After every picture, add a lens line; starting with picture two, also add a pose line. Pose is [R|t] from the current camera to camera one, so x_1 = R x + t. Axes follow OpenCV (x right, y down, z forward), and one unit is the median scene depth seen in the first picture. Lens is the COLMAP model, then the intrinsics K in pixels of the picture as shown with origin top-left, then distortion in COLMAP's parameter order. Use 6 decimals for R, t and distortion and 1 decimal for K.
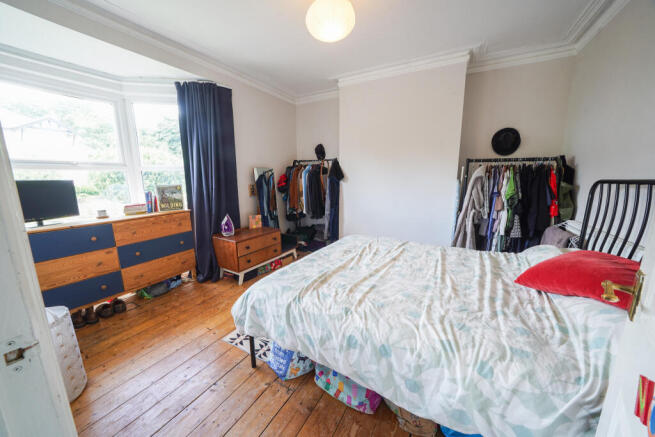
lens RADIAL K [[226.3, 0, 329.9], [0, 226.3, 222.8], [0, 0, 1]] dist [-0.017645, -0.000475]
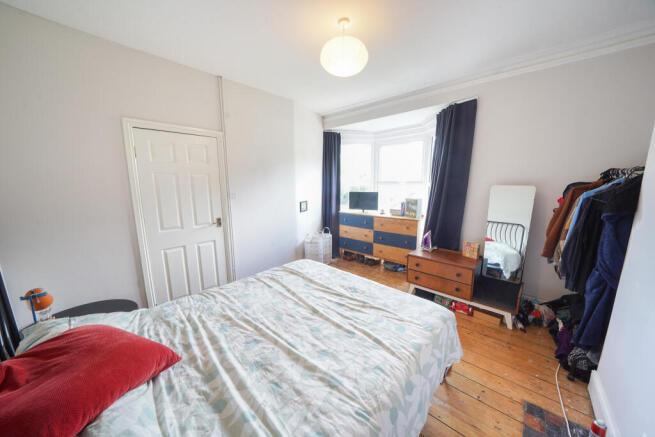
lens RADIAL K [[226.5, 0, 328.9], [0, 226.5, 220.9], [0, 0, 1]] dist [-0.001933, -0.000067]
pose [[-0.233508, 0.177503, -0.956016, 1.074929], [-0.178871, 0.958576, 0.221668, -0.375695], [0.955761, 0.222765, -0.192085, 1.198302]]
